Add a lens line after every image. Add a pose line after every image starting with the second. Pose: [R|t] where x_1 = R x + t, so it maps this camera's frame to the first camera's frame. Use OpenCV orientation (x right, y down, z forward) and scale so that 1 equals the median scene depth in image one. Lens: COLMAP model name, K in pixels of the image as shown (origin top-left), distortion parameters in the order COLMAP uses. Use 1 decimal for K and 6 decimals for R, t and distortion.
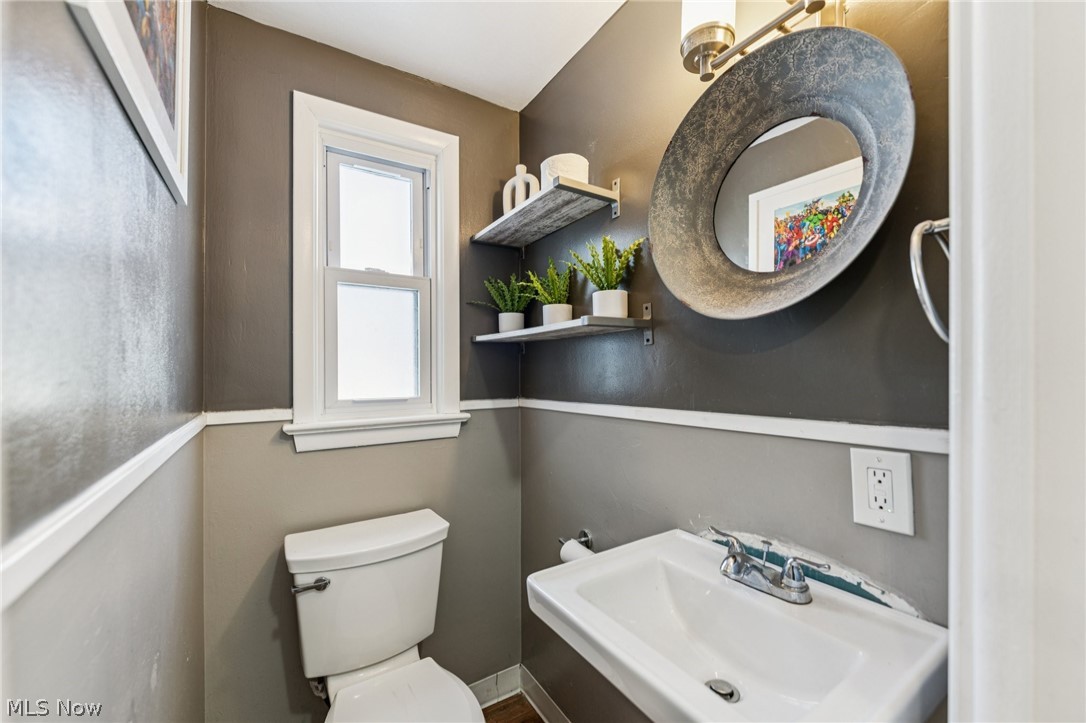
lens RADIAL K [[439.5, 0, 538.2], [0, 439.5, 367.5], [0, 0, 1]] dist [0.000254, -0.000424]
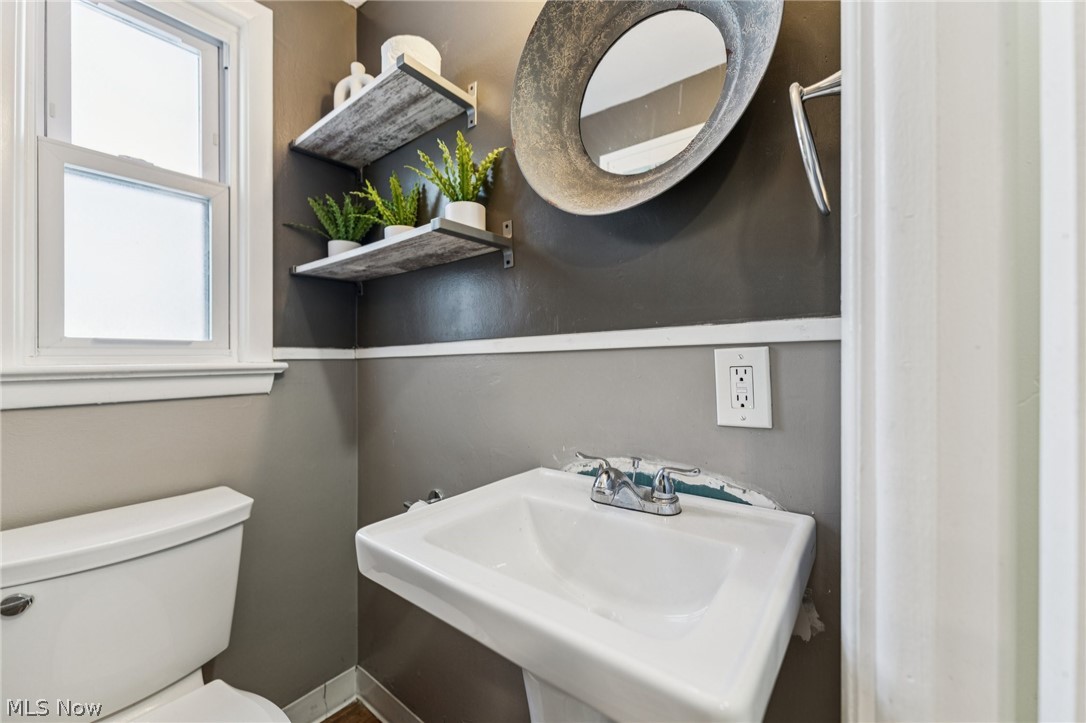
lens RADIAL K [[439.5, 0, 541.4], [0, 439.5, 356.6], [0, 0, 1]] dist [0.000254, -0.000424]
pose [[0.942300, 0.002320, 0.334763, 0.015294], [-0.001360, 0.999994, -0.003103, 0.132650], [-0.334768, 0.002469, 0.942297, 0.138266]]
